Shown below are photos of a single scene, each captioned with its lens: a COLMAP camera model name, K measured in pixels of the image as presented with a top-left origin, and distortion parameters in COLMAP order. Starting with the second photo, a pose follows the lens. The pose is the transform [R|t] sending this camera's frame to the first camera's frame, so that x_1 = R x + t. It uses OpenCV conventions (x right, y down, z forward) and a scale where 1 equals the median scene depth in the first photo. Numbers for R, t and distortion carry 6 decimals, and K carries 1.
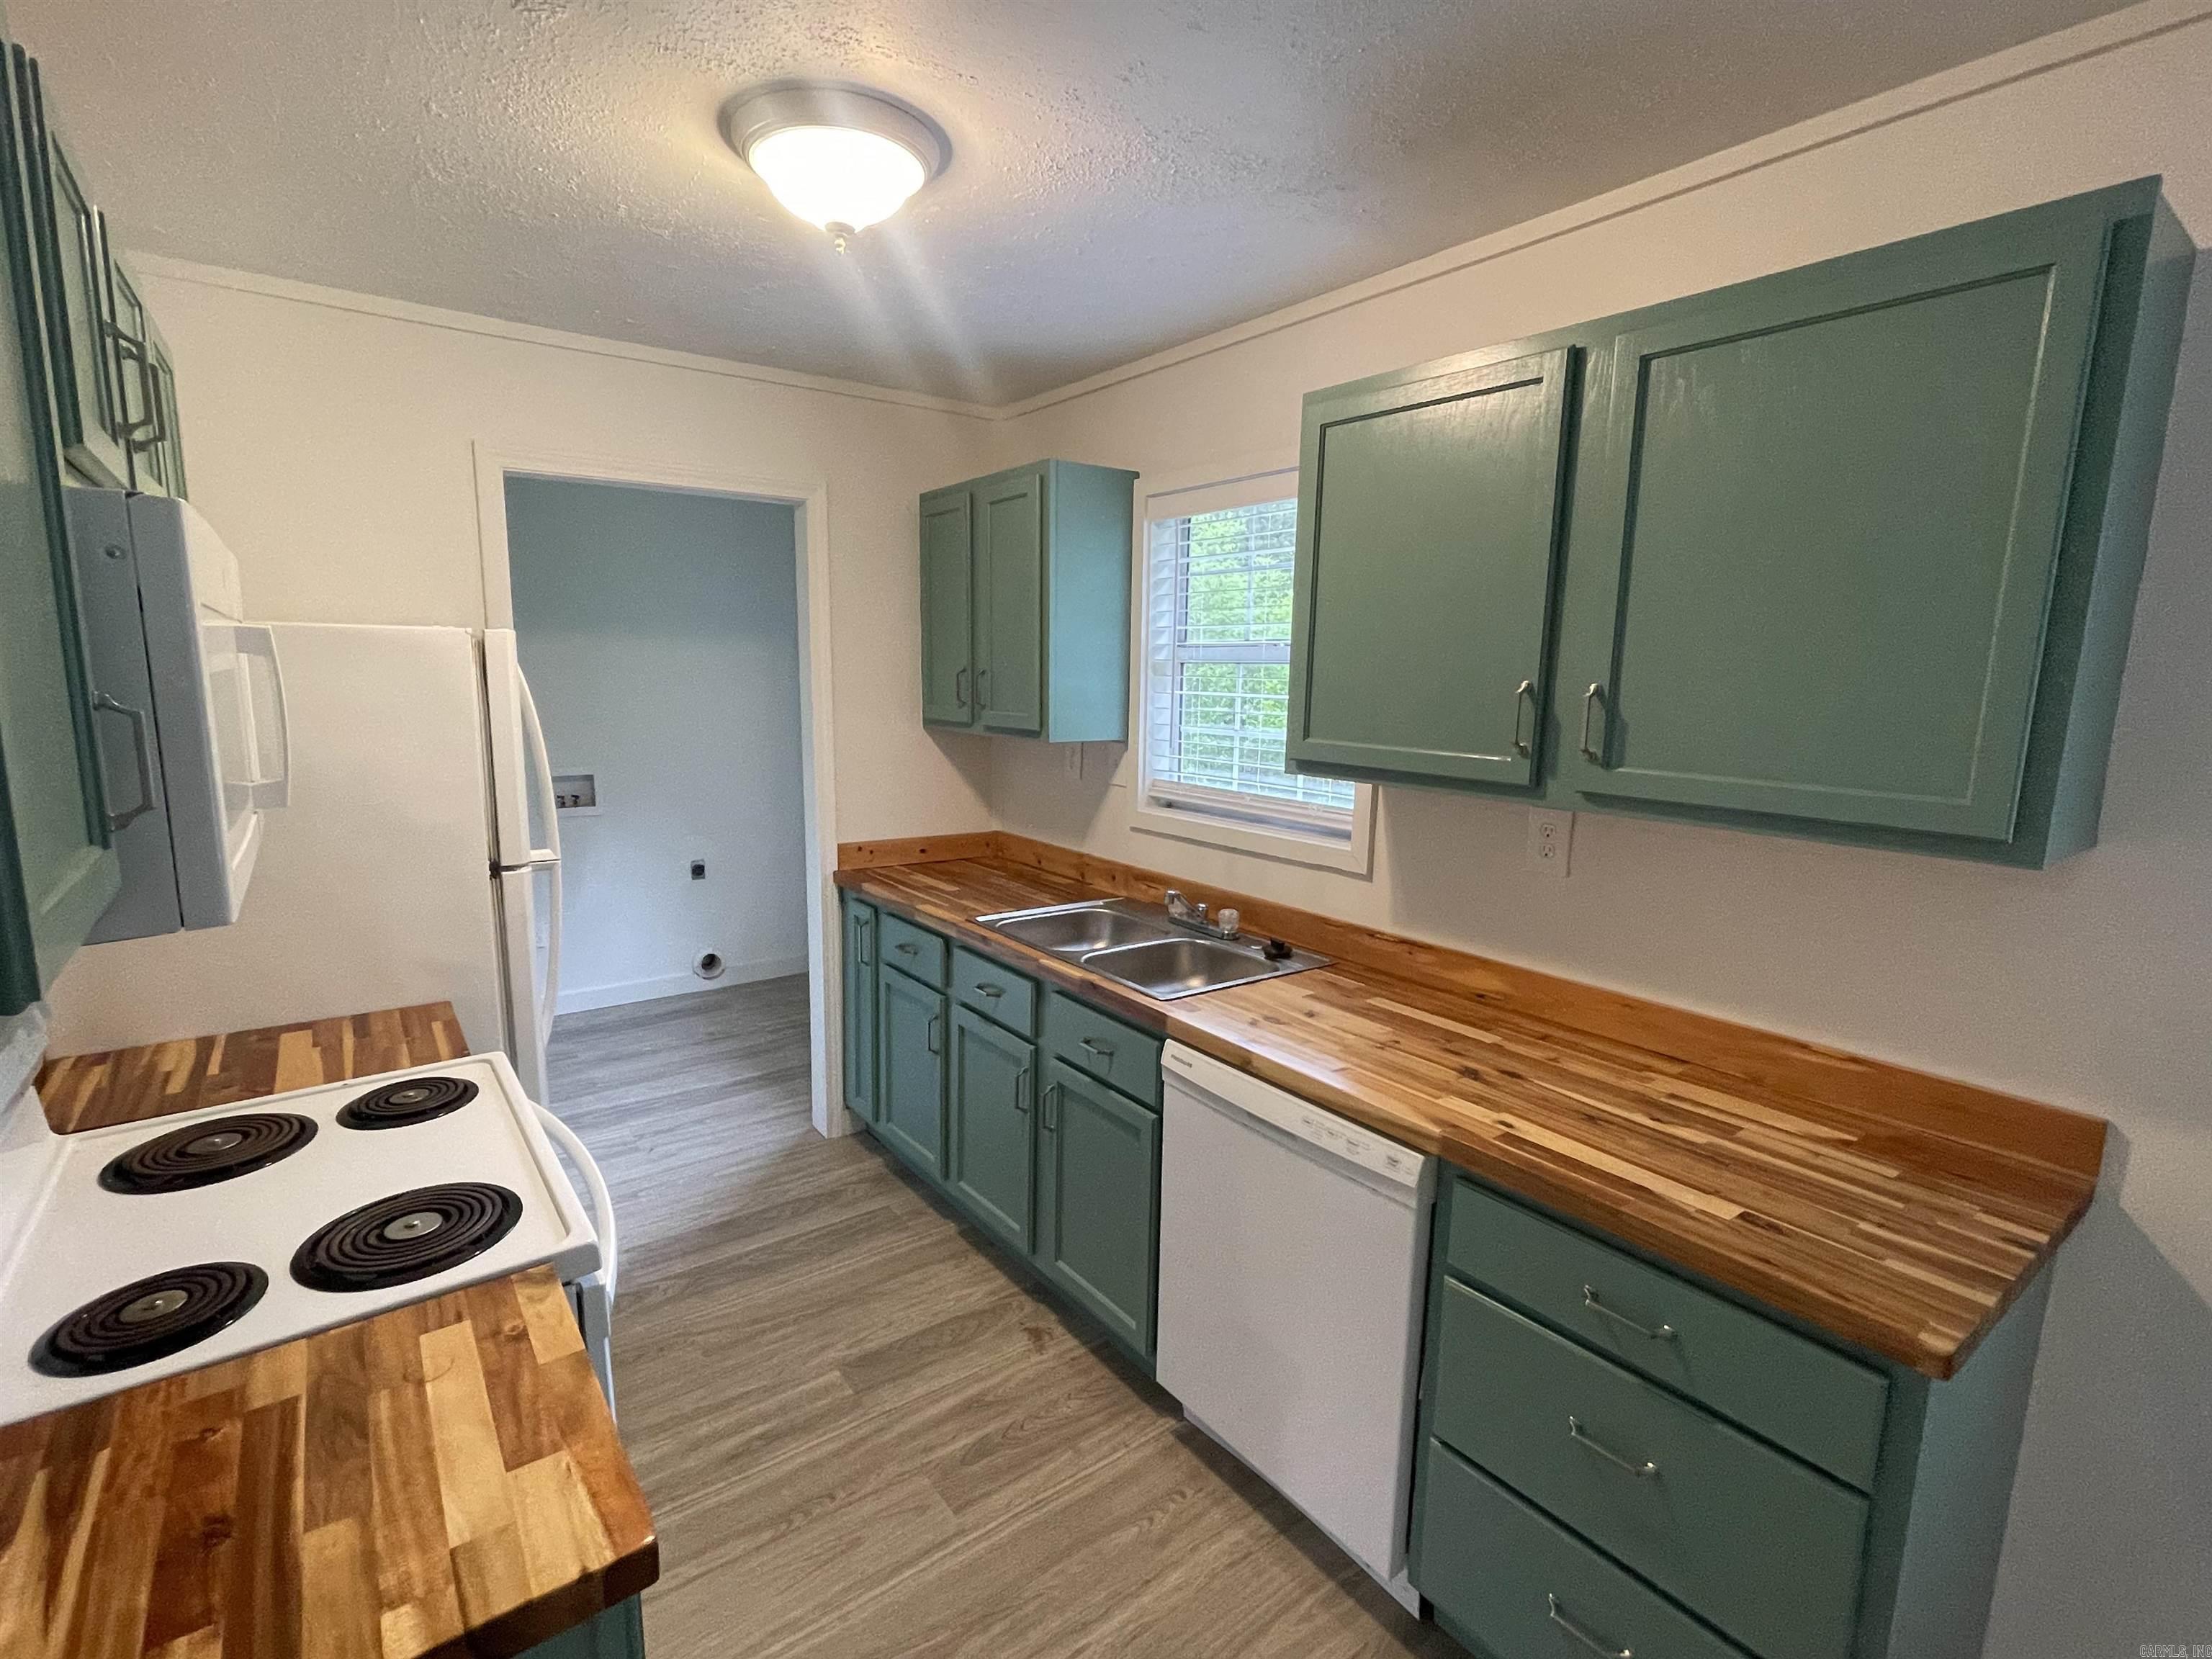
lens RADIAL K [[1033.1, 0, 1095.0], [0, 1033.1, 828.3], [0, 0, 1]] dist [-0.002754, -0.000424]
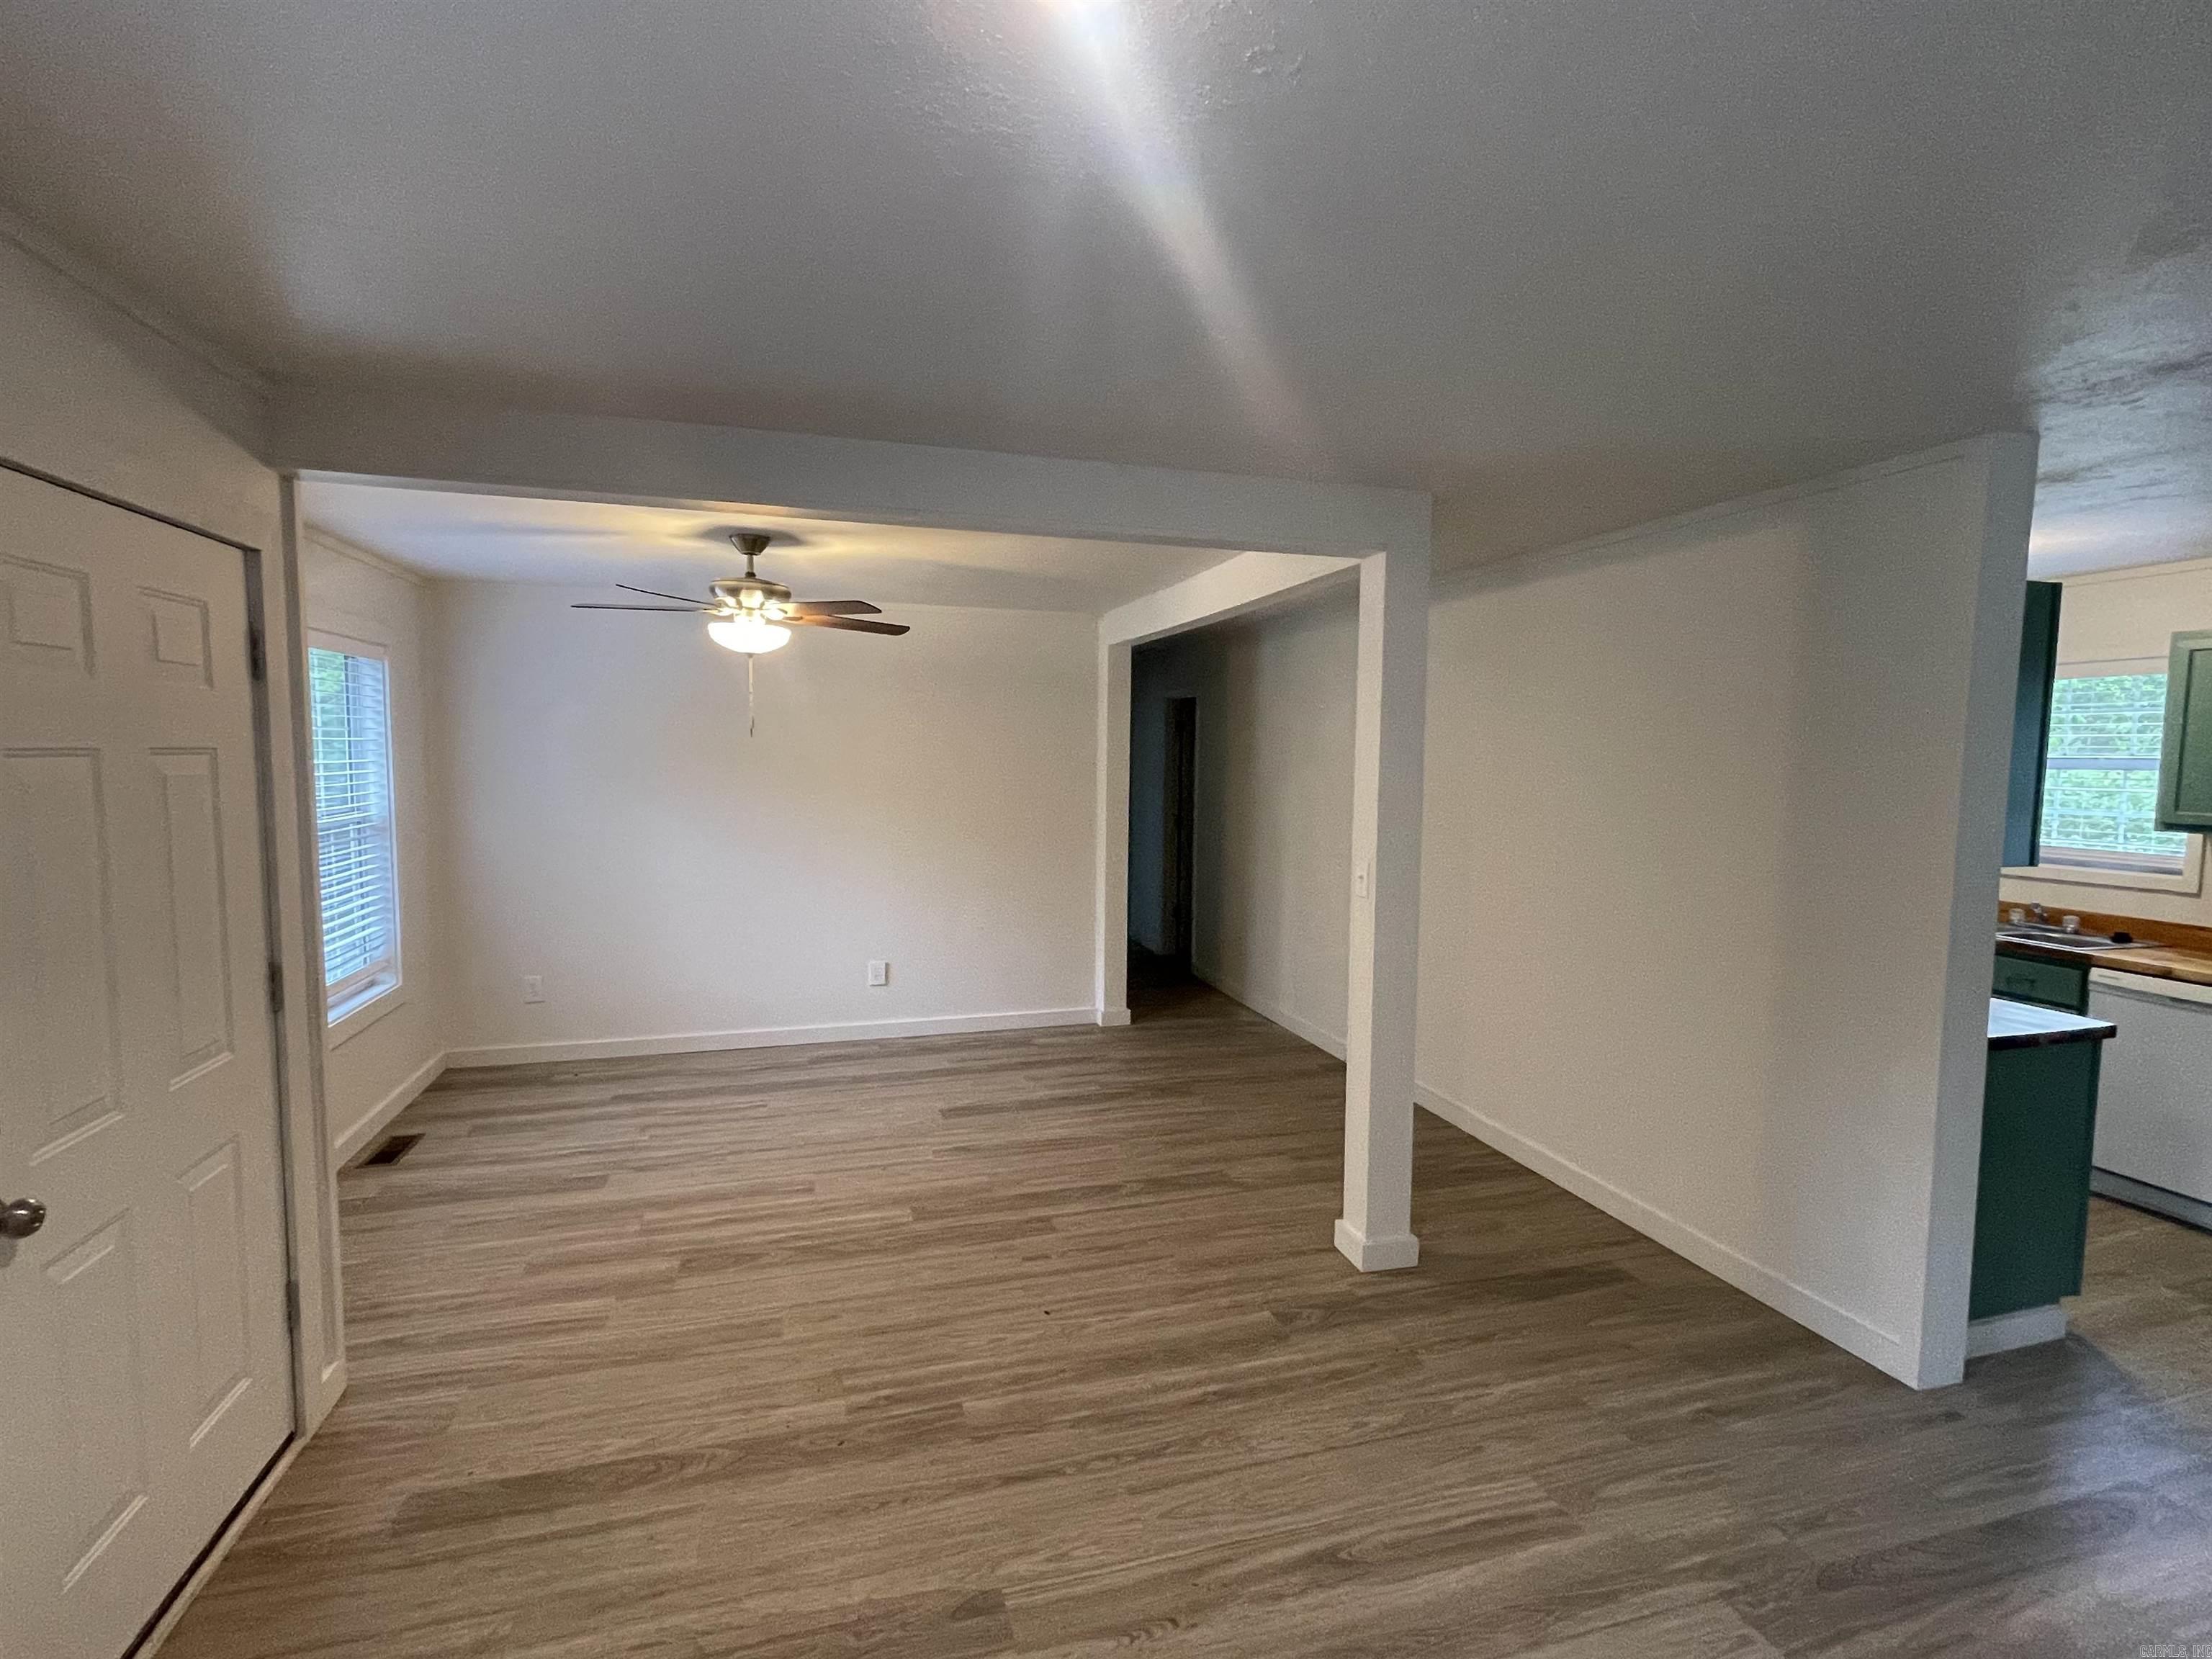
lens RADIAL K [[1048.4, 0, 1105.7], [0, 1048.4, 804.3], [0, 0, 1]] dist [-0.000838, 0.000697]
pose [[0.941172, 0.015681, -0.337563, -0.961153], [-0.051841, 0.993798, -0.098375, 0.184556], [0.333927, 0.110088, 0.936148, -1.403234]]
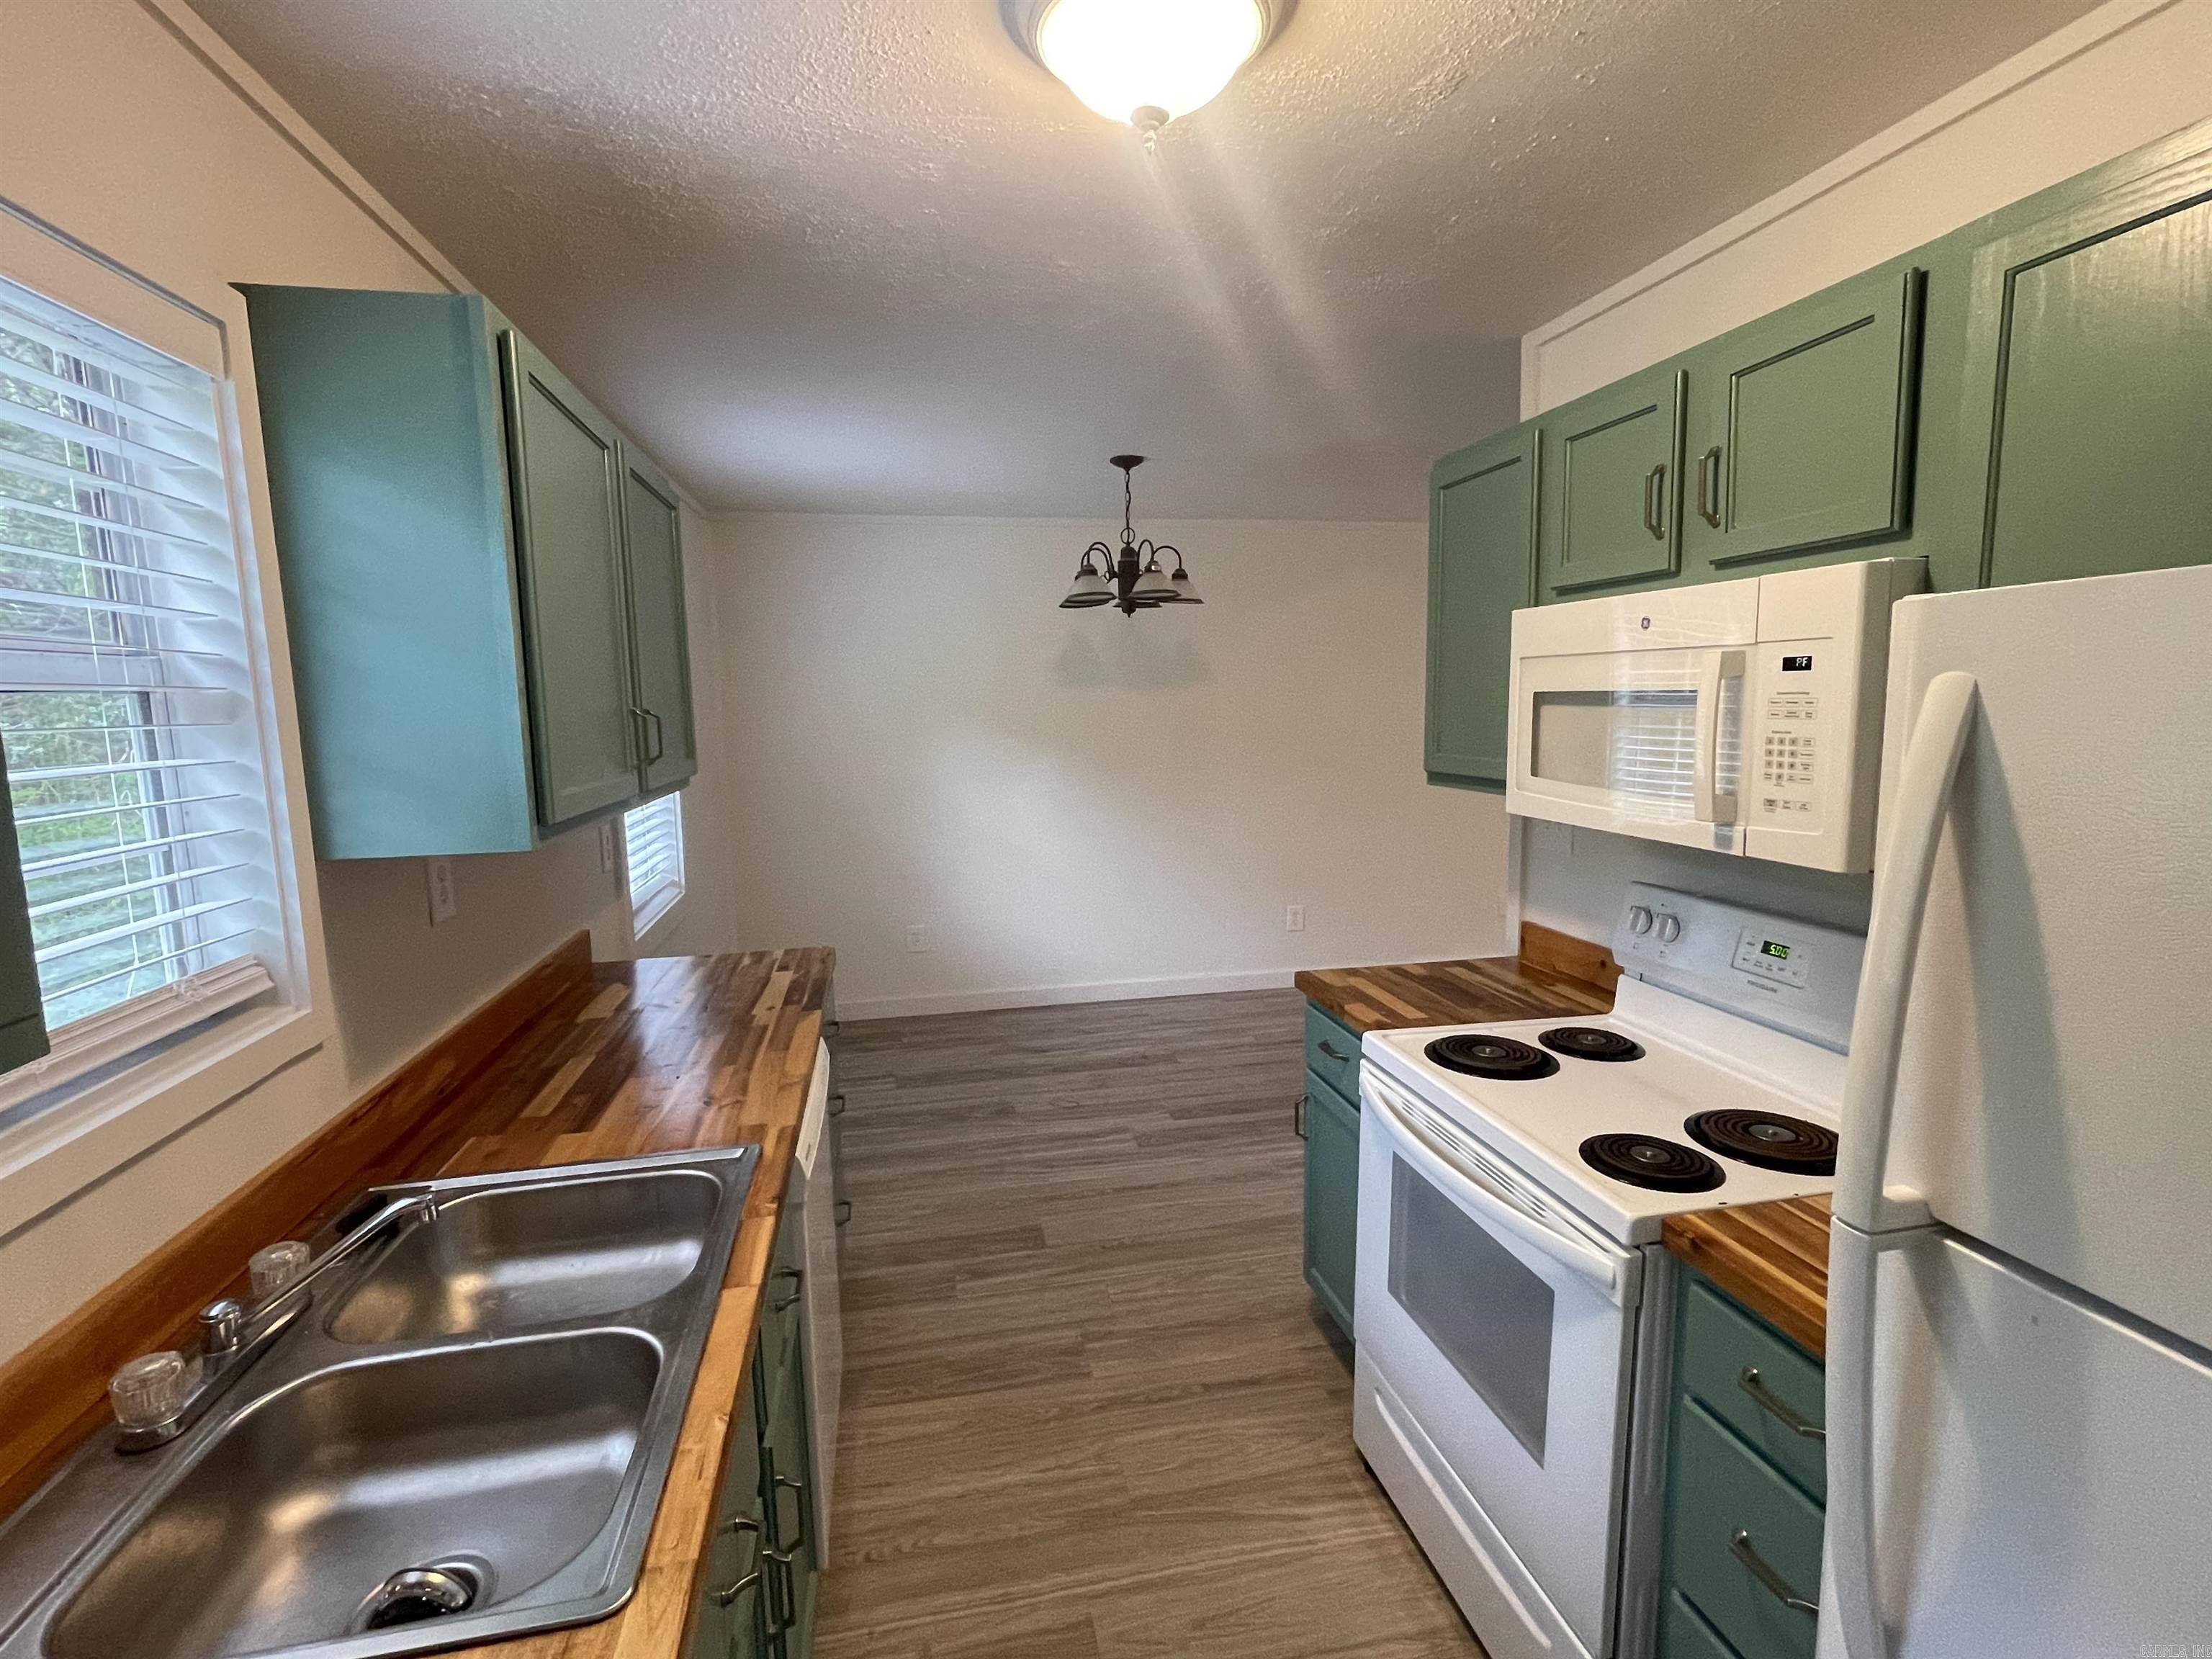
lens RADIAL K [[1038.5, 0, 1099.9], [0, 1038.5, 834.7], [0, 0, 1]] dist [0.000318, 0.000120]
pose [[-0.907328, -0.052811, 0.417094, -0.452975], [0.070663, 0.958810, 0.275118, -0.233271], [-0.414443, 0.279095, -0.866223, 1.480890]]
